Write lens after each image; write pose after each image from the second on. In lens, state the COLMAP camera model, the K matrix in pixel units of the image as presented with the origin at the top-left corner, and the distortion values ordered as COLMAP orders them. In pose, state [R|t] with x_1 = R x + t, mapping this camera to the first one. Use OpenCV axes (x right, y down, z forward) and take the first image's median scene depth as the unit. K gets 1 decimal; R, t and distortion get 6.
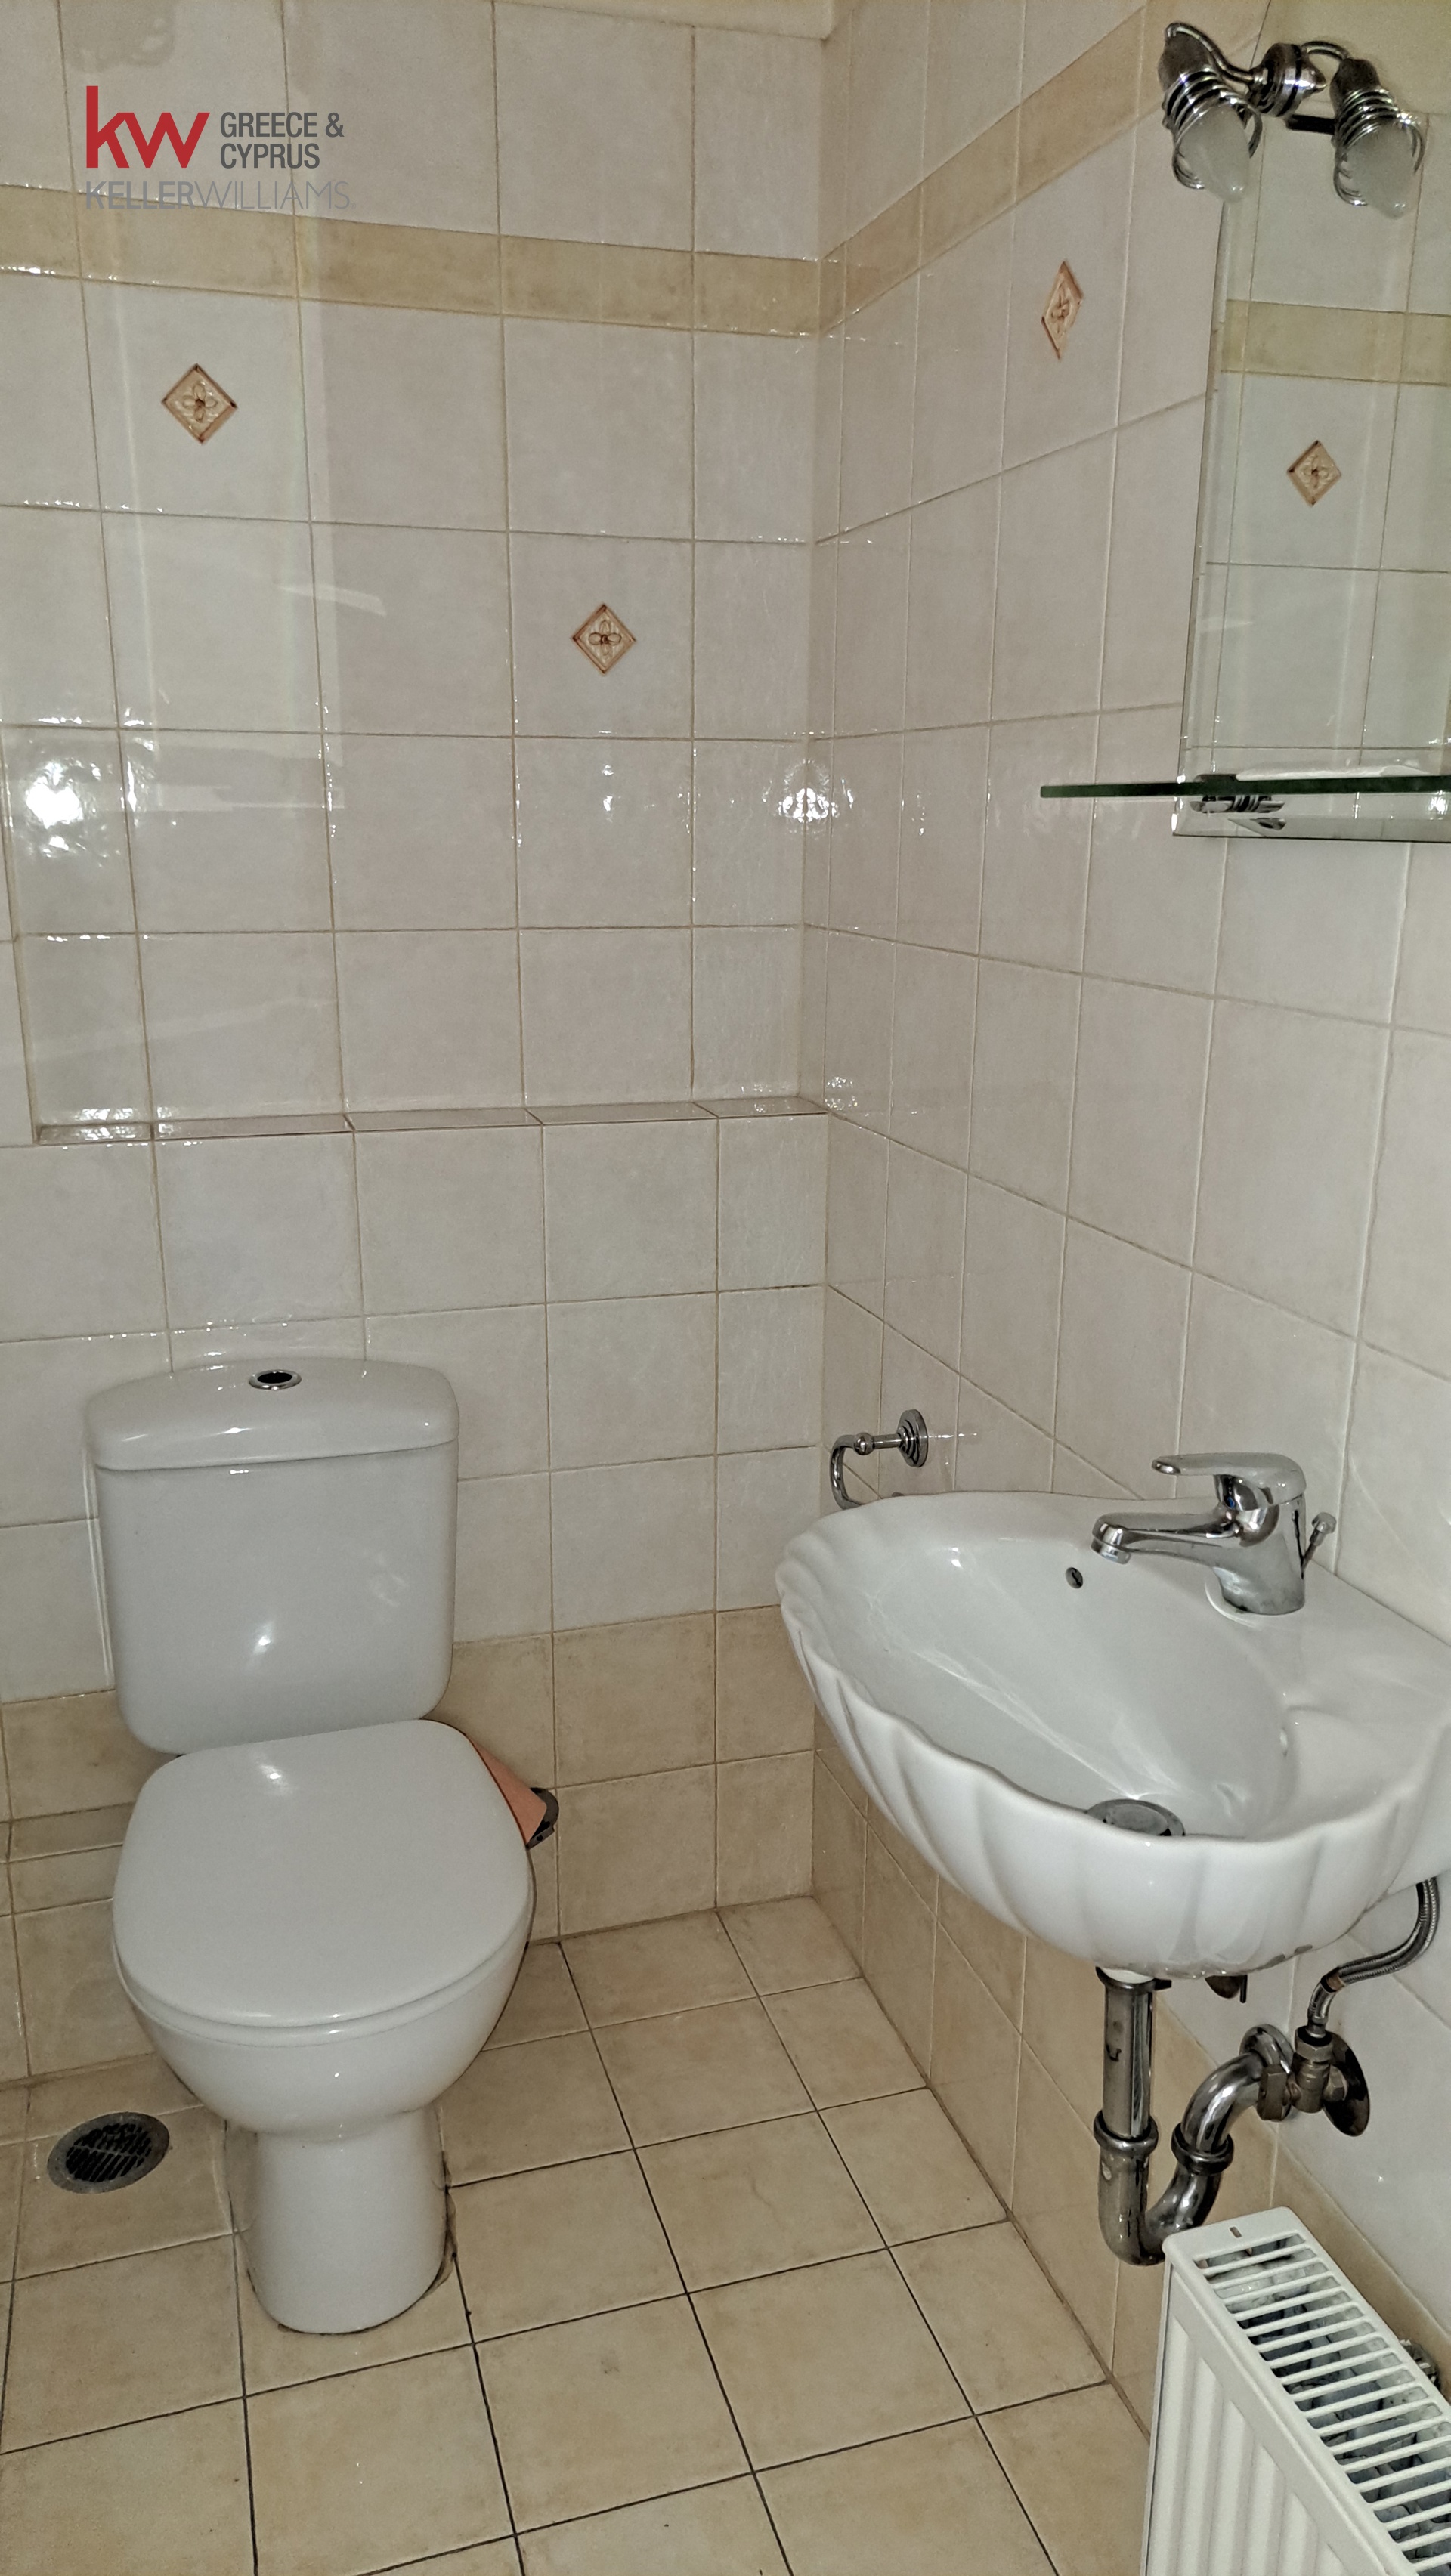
lens RADIAL K [[1856.9, 0, 720.8], [0, 1856.9, 1305.9], [0, 0, 1]] dist [0.069625, -0.072175]
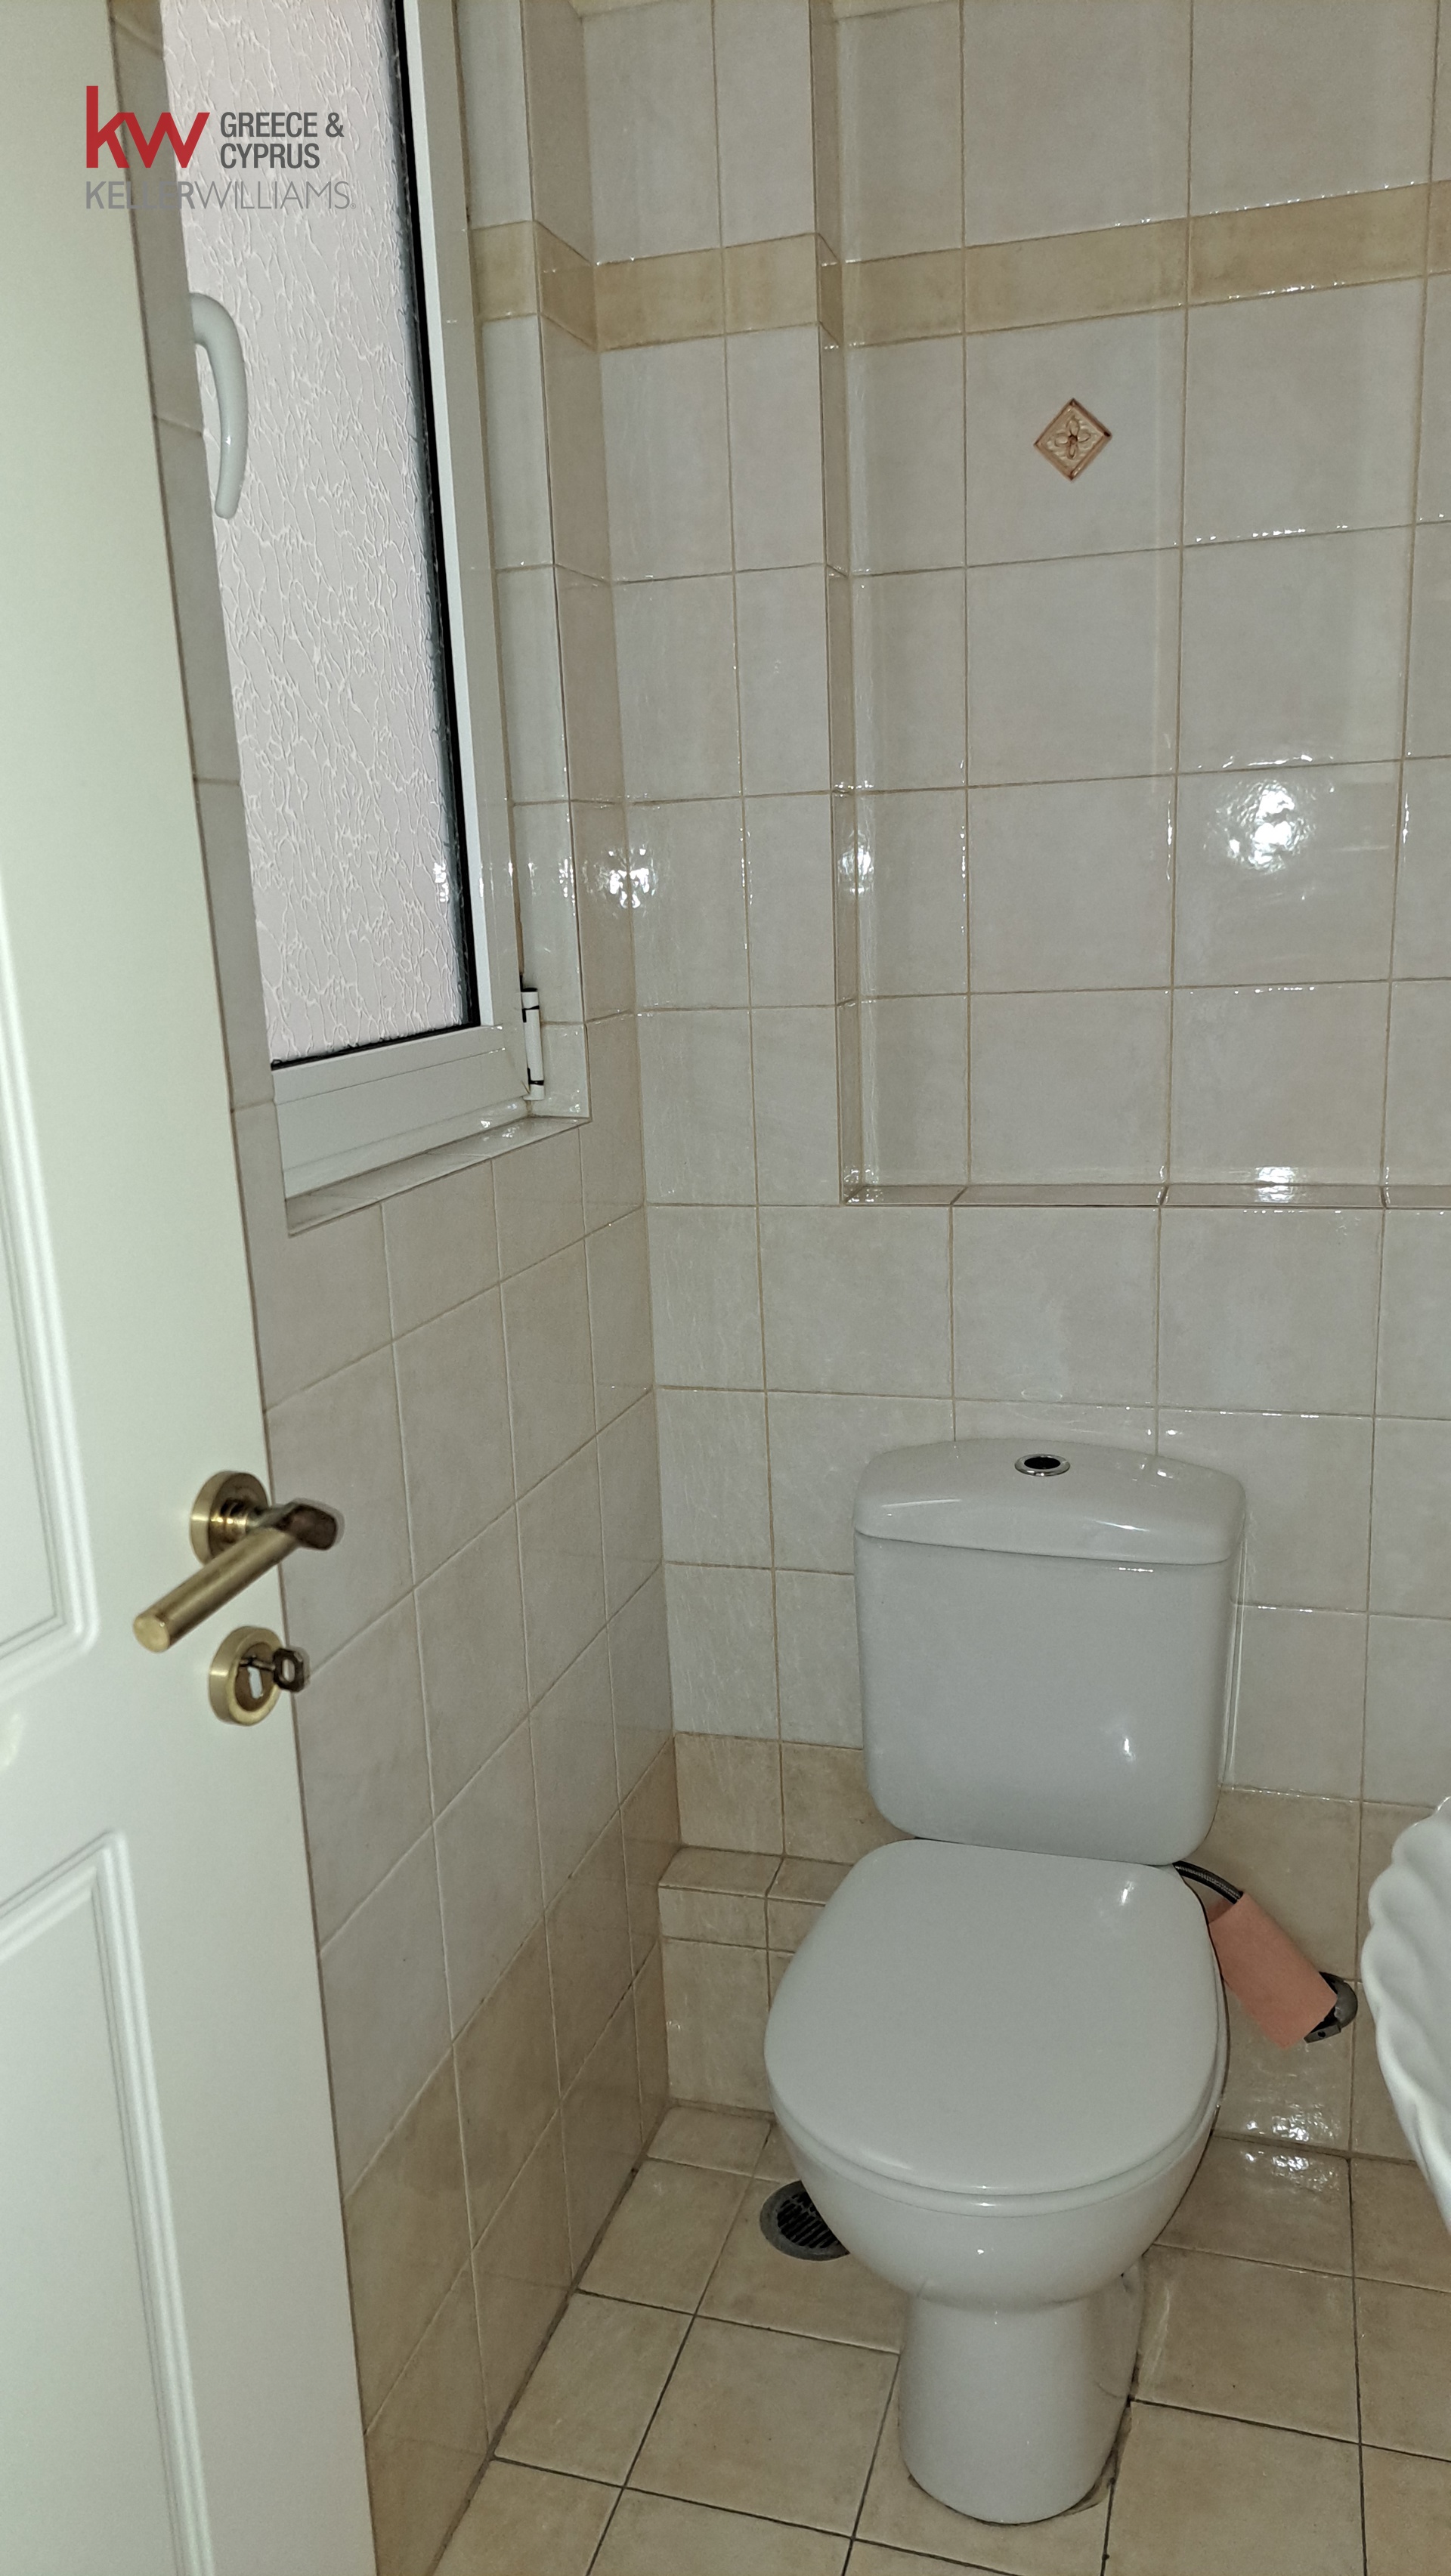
lens RADIAL K [[1856.9, 0, 720.8], [0, 1856.9, 1305.9], [0, 0, 1]] dist [0.069625, -0.072175]
pose [[0.828247, 0.086452, -0.553654, 0.140322], [-0.095388, 0.995359, 0.012726, -0.037257], [0.552184, 0.042271, 0.832650, 0.126799]]
